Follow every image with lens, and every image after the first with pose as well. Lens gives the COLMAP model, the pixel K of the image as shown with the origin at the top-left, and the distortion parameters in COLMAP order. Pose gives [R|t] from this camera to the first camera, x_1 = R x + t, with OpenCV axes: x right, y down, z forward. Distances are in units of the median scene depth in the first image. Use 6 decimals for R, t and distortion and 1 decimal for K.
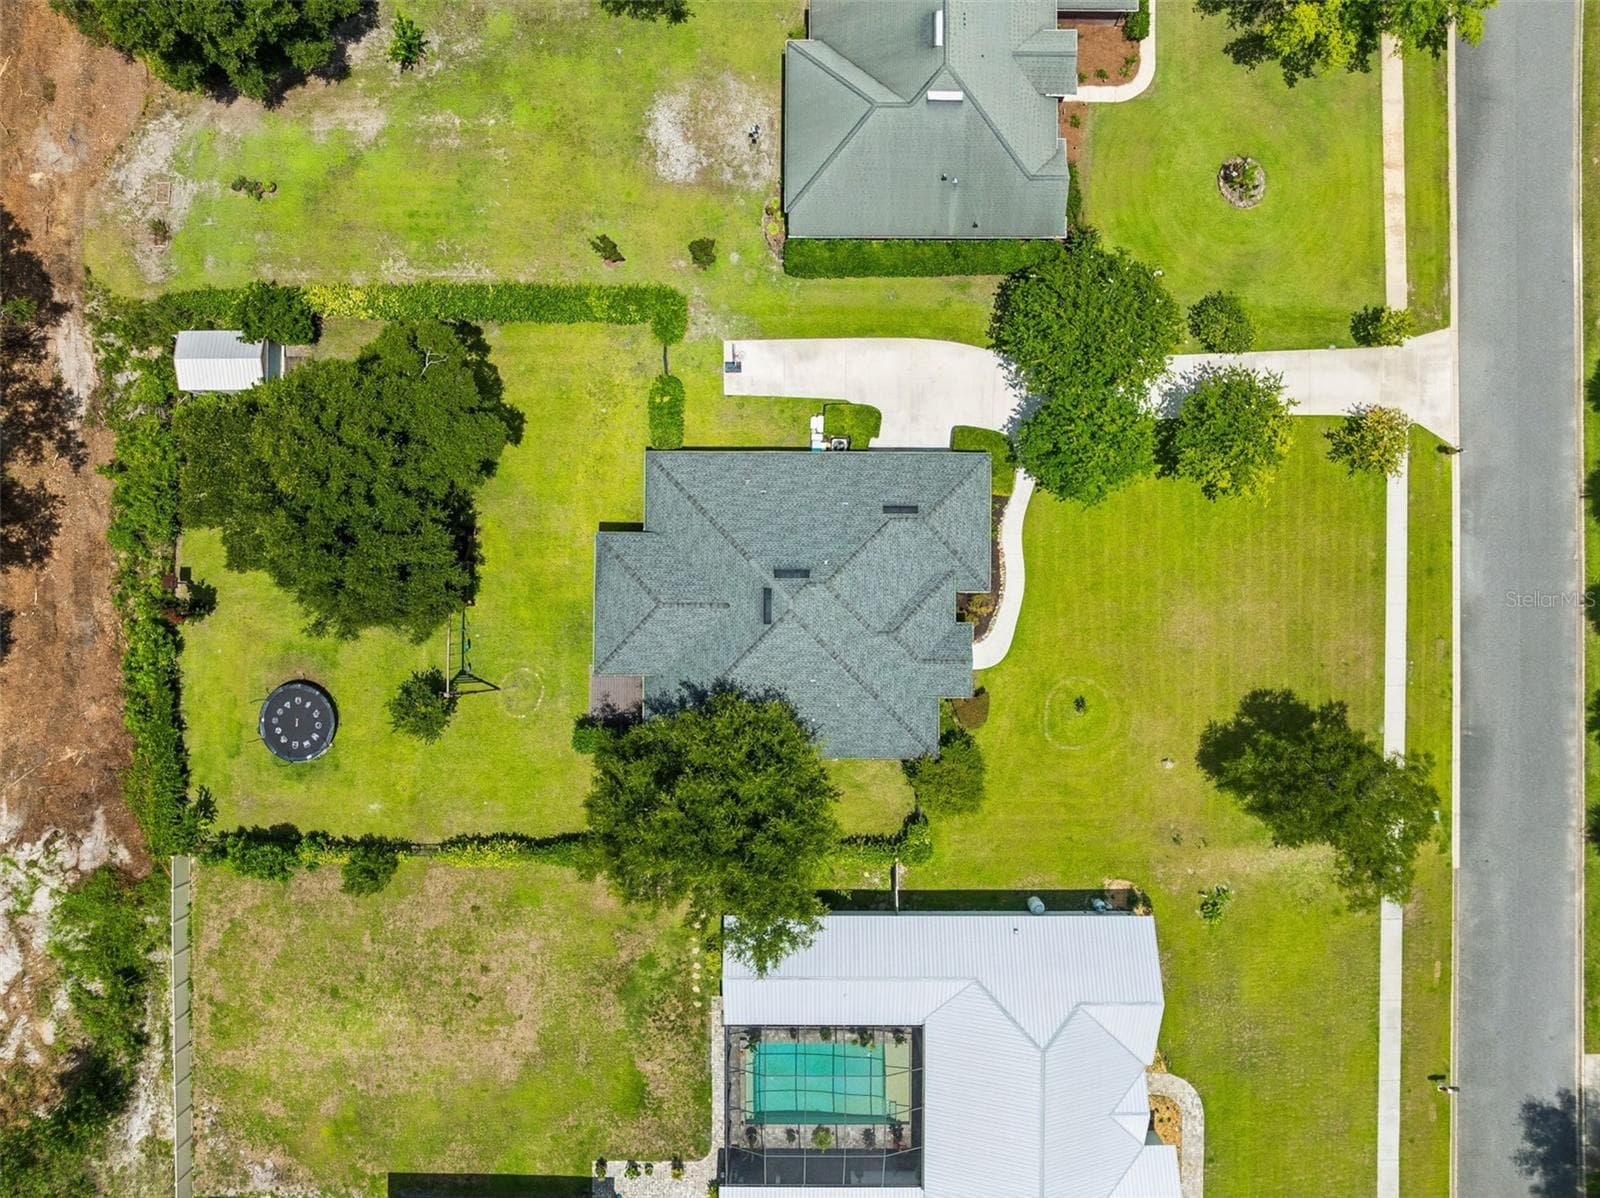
lens RADIAL K [[1134.1, 0, 807.0], [0, 1134.1, 591.4], [0, 0, 1]] dist [-0.048162, 0.018147]
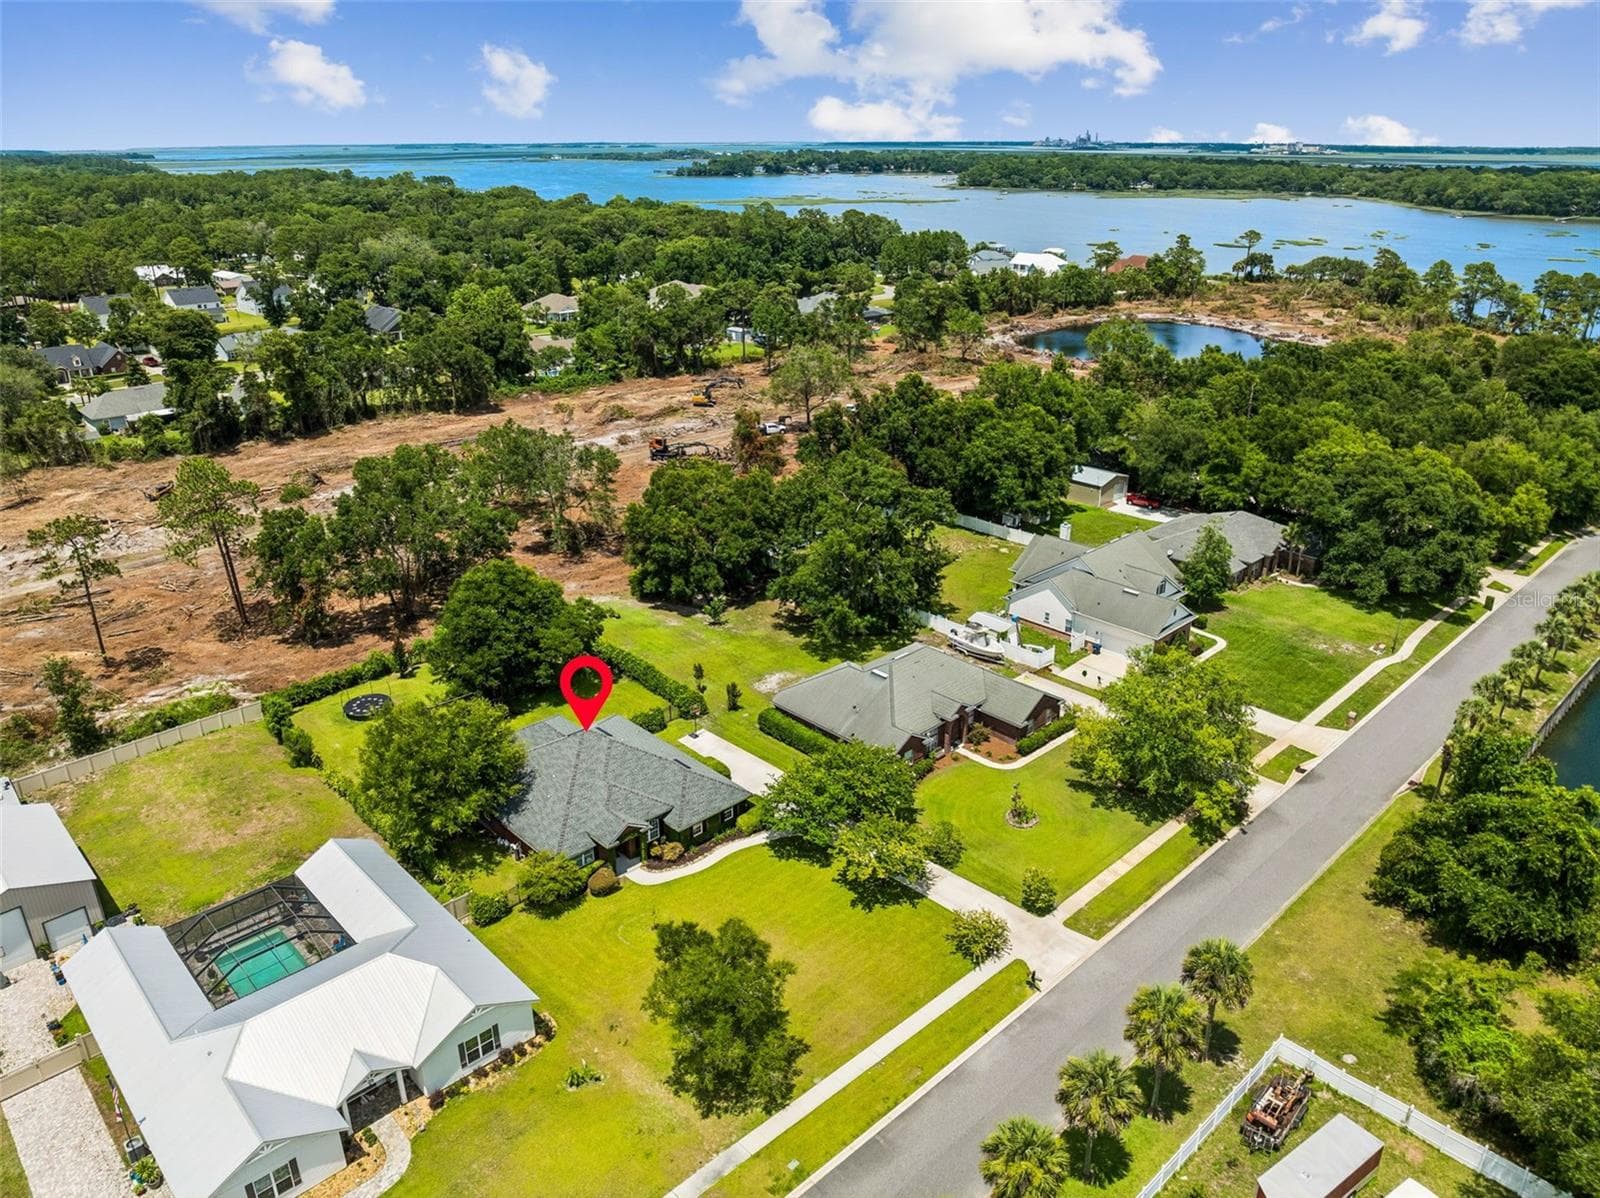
lens RADIAL K [[1149.7, 0, 805.2], [0, 1149.7, 568.4], [0, 0, 1]] dist [-0.050579, 0.022079]
pose [[0.696954, 0.256946, -0.669503, 1.088066], [-0.717115, 0.248293, -0.651227, 0.697705], [-0.001098, 0.933986, 0.357309, 0.188484]]
